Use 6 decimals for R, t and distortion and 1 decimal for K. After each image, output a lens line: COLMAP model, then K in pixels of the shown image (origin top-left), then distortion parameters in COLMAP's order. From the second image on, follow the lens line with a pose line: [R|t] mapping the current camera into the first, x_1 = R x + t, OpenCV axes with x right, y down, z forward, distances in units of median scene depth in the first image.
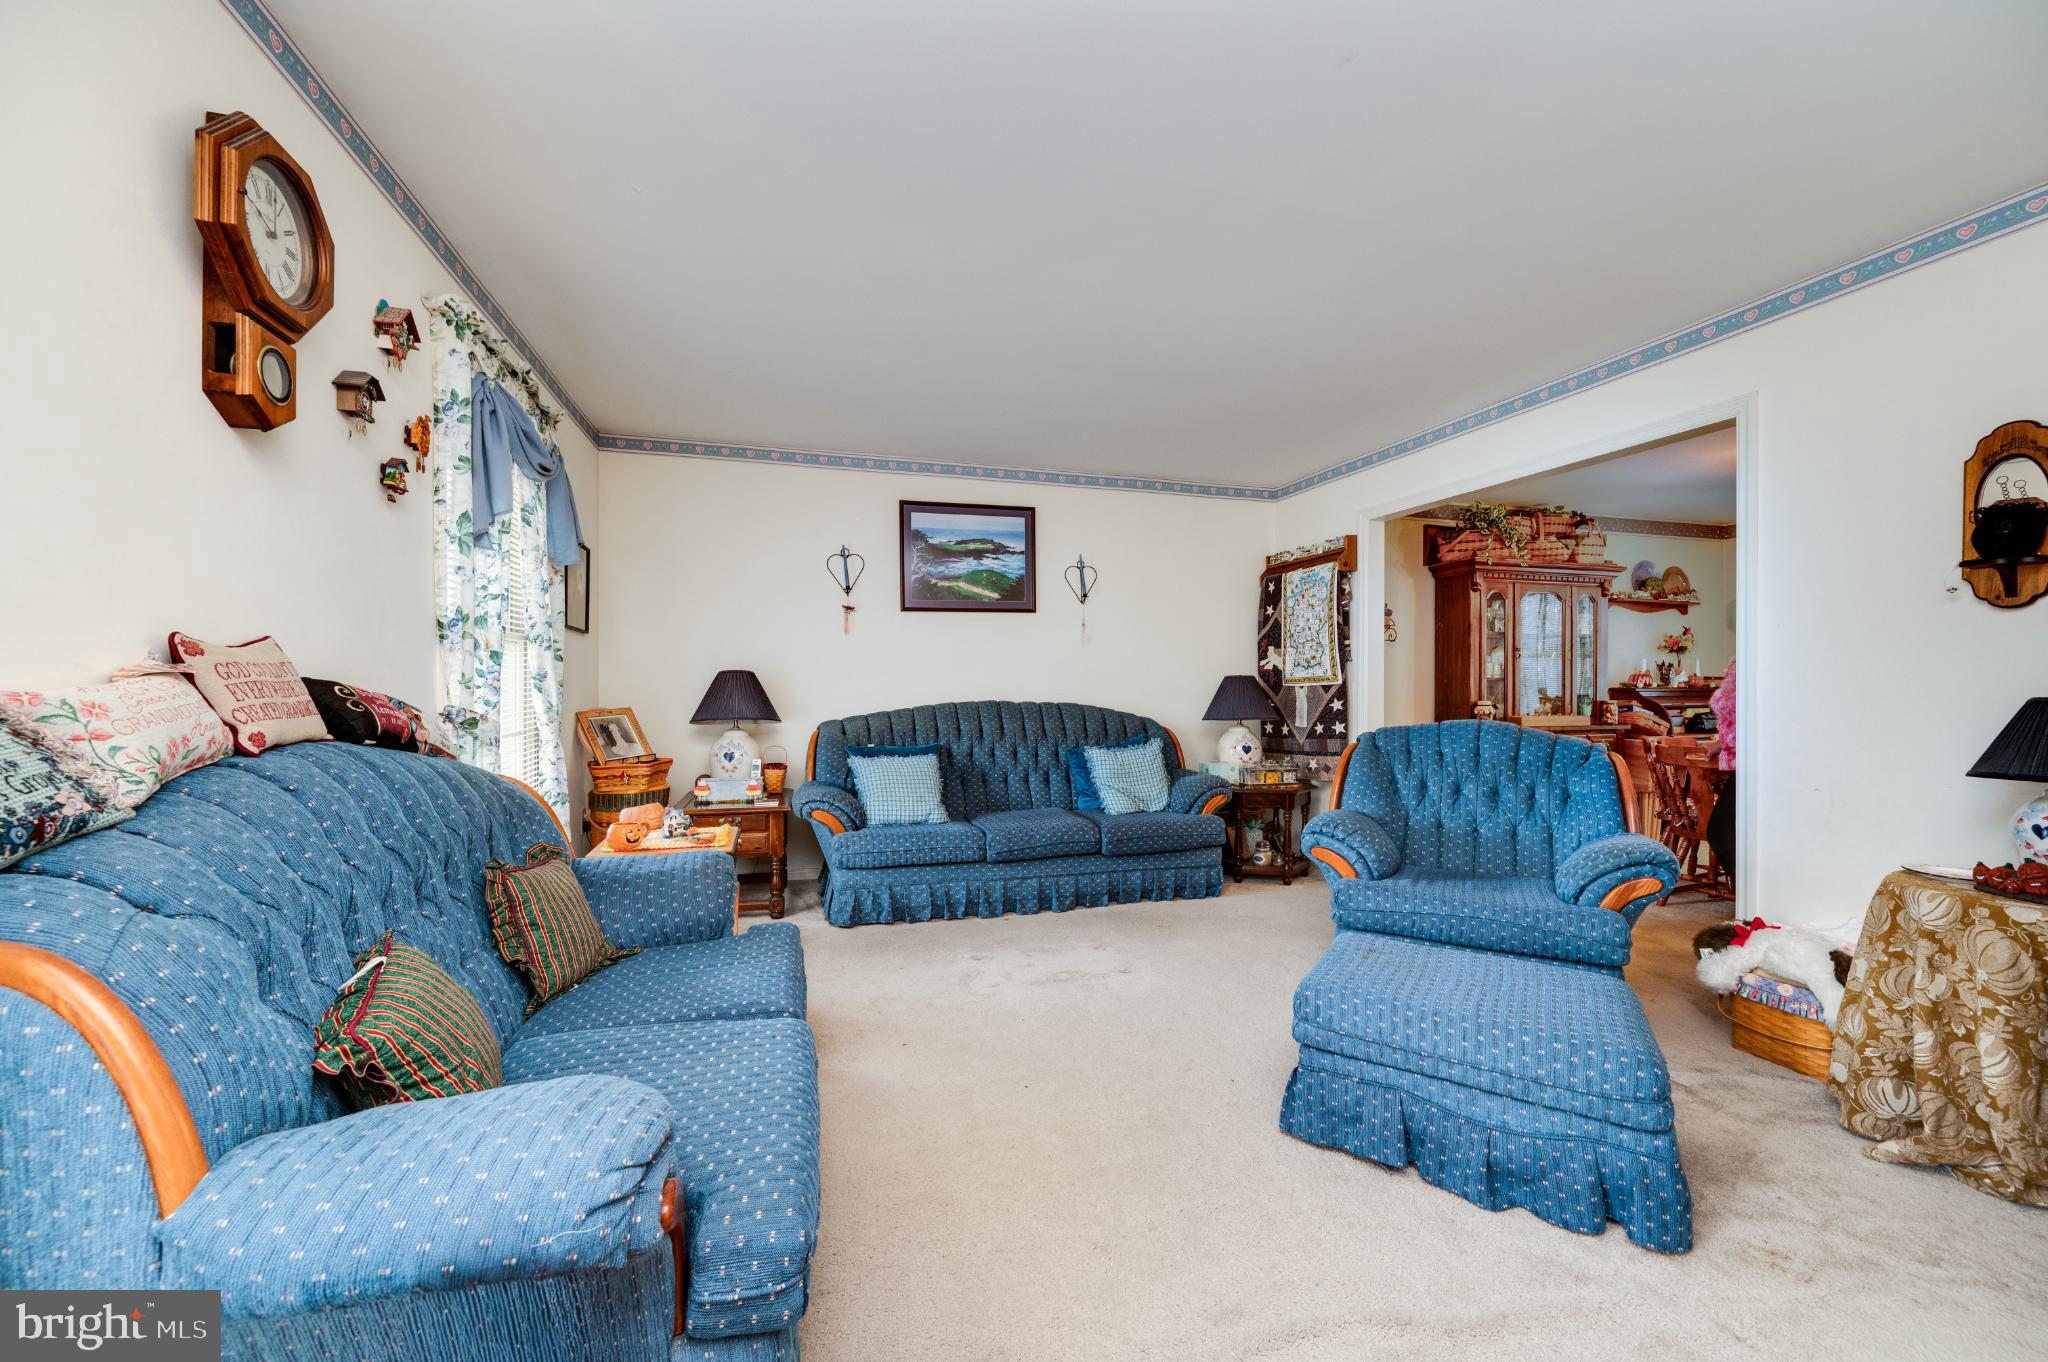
lens RADIAL K [[807.0, 0, 1020.7], [0, 807.0, 687.1], [0, 0, 1]] dist [0.002680, 0.000504]
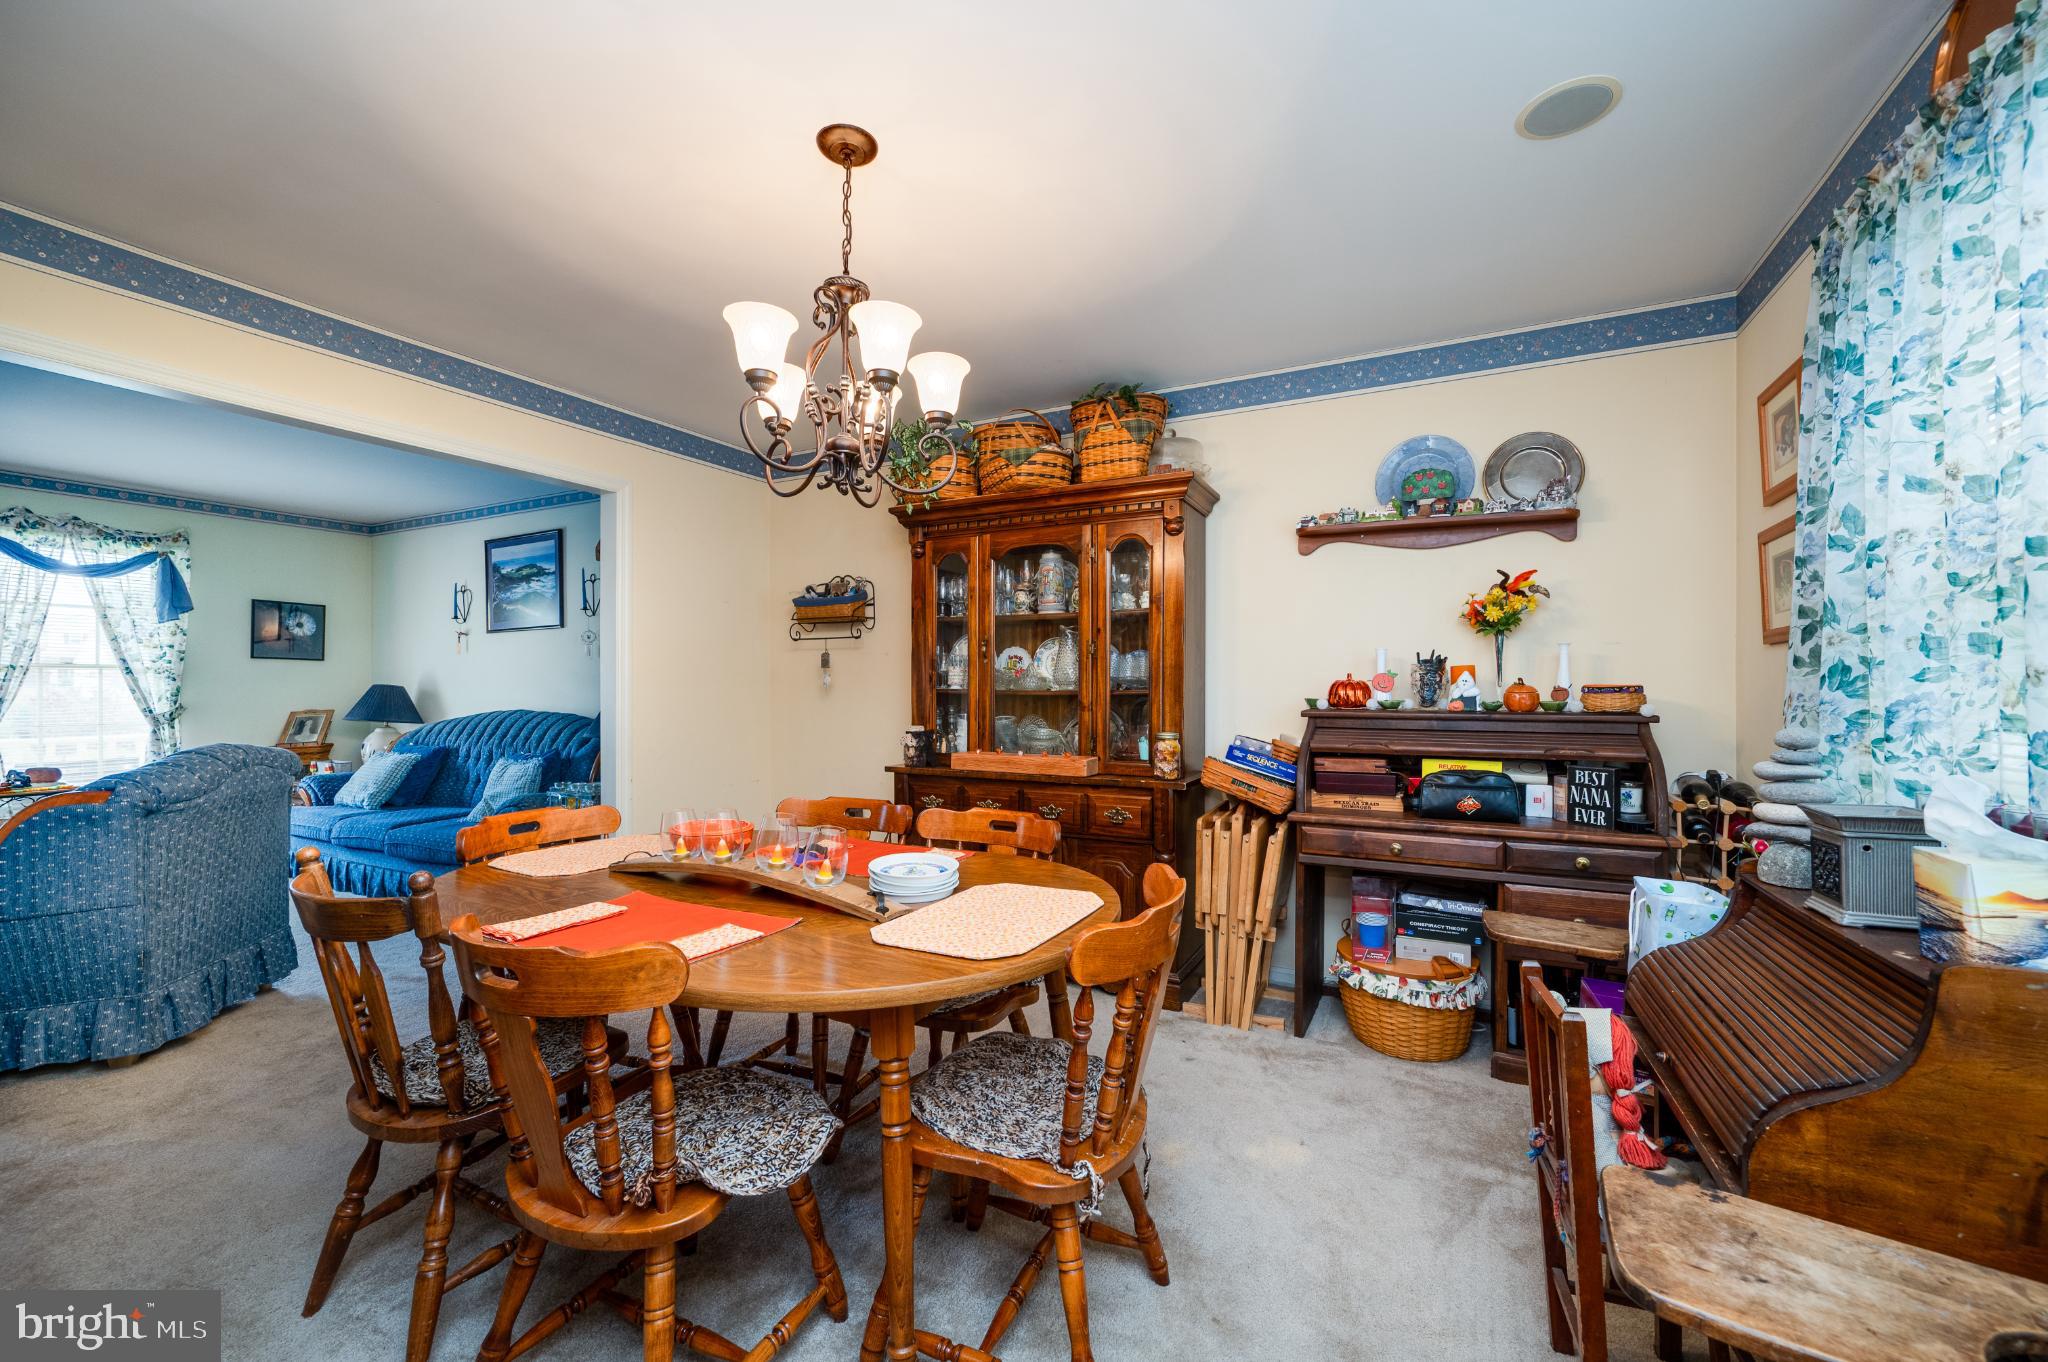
lens RADIAL K [[807.0, 0, 1020.7], [0, 807.0, 687.1], [0, 0, 1]] dist [0.002680, 0.000504]
pose [[0.722823, 0.001046, -0.691032, 1.246682], [-0.002848, 0.999995, -0.001465, -0.014705], [0.691027, 0.003027, 0.722823, 0.680816]]
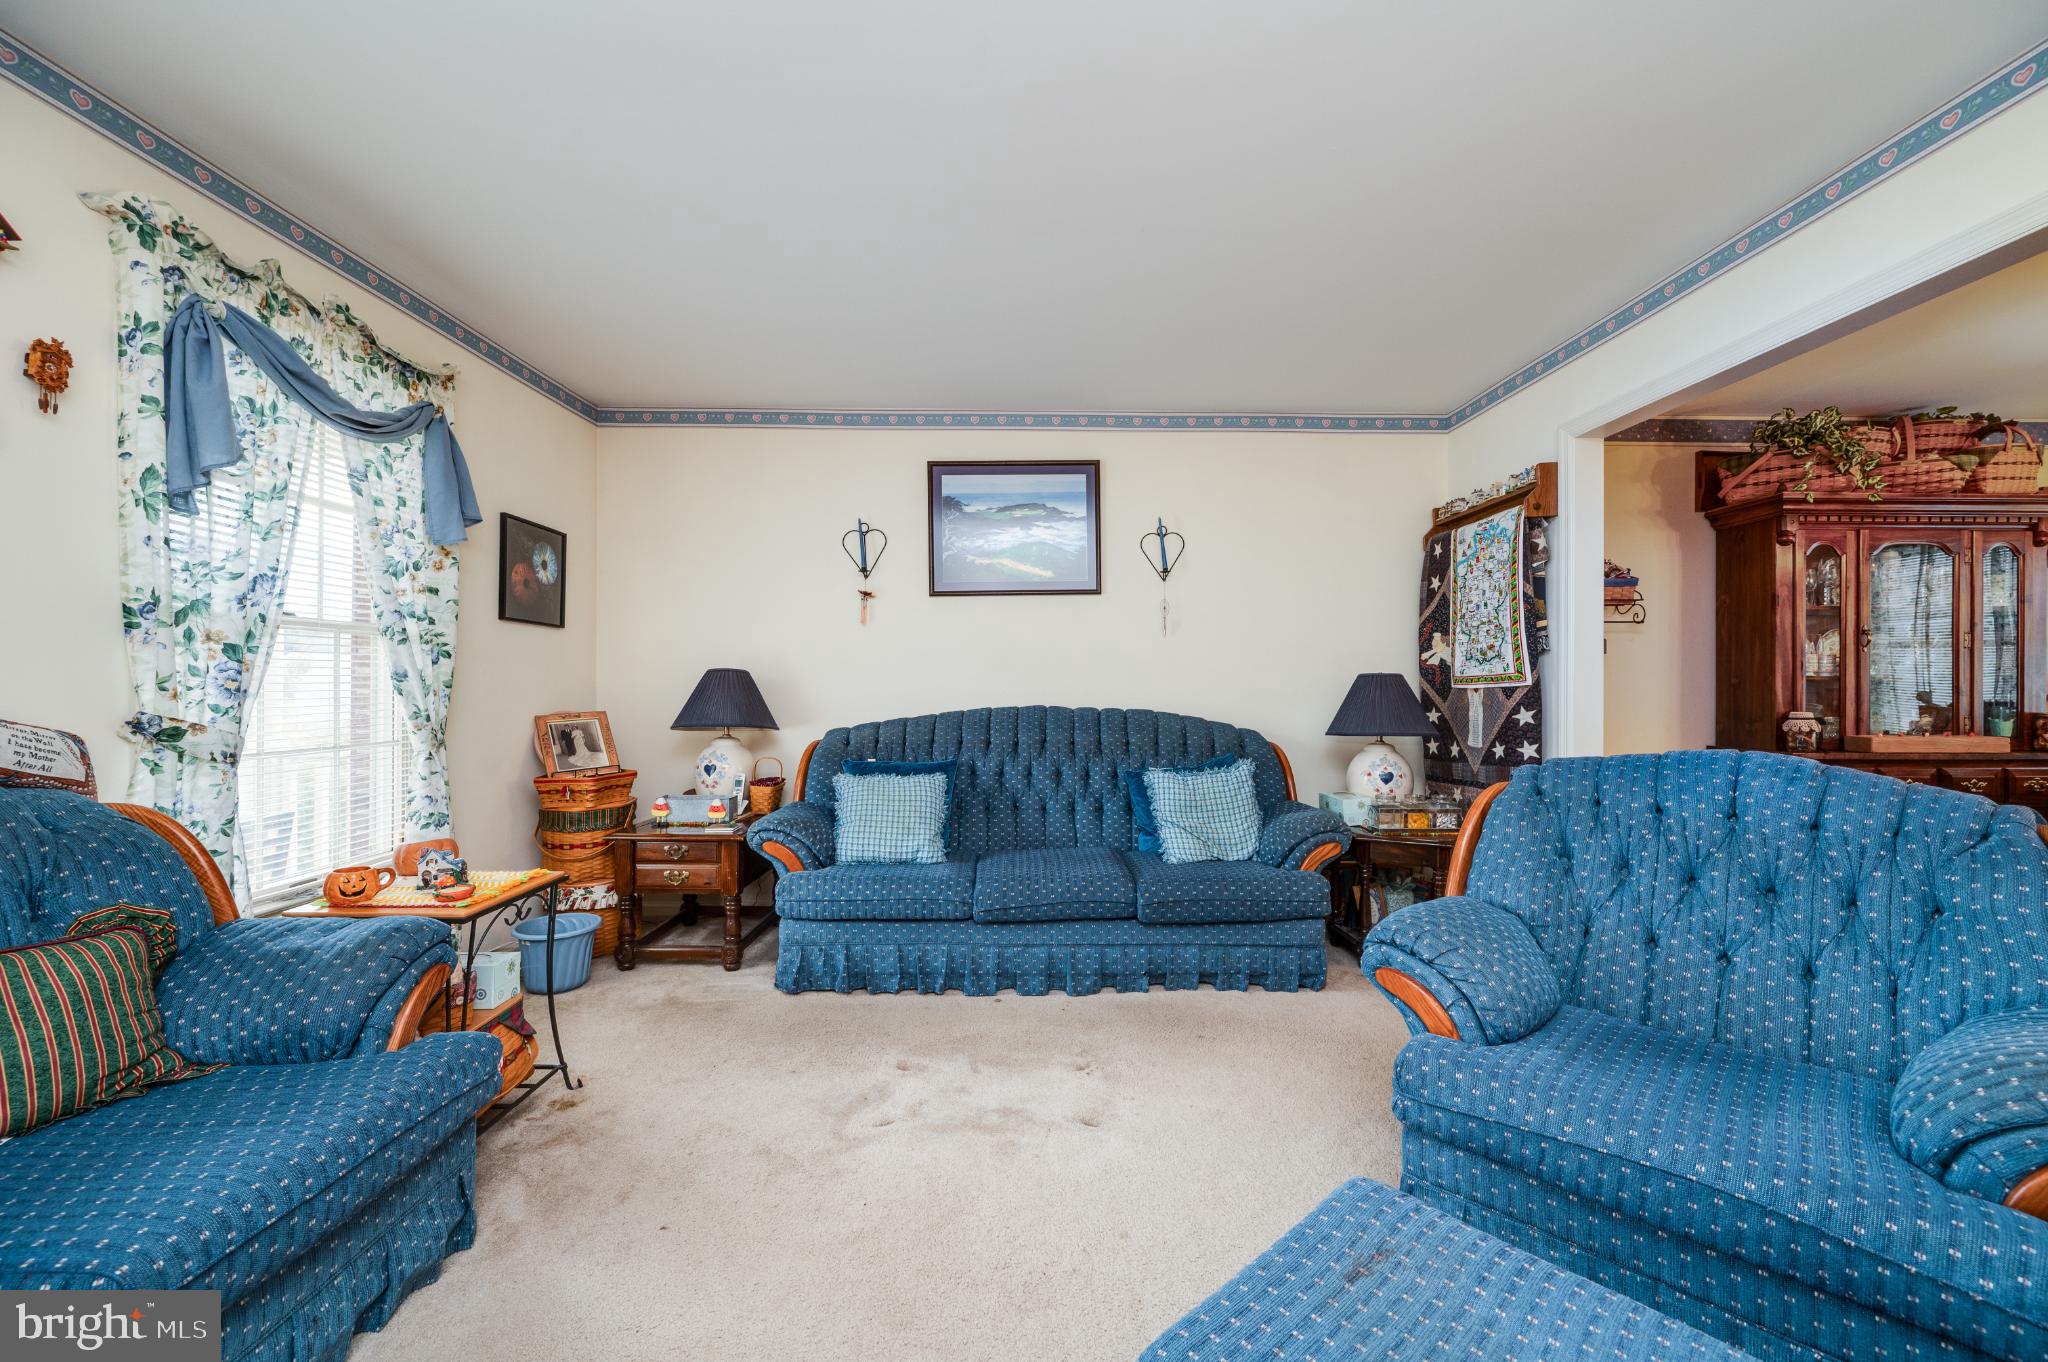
lens RADIAL K [[812.1, 0, 1027.9], [0, 812.1, 685.1], [0, 0, 1]] dist [-0.000894, 0.000089]
pose [[0.962973, 0.001326, -0.269595, 0.171625], [-0.002091, 0.999995, -0.002550, -0.001693], [0.269590, 0.003019, 0.962970, 0.230256]]
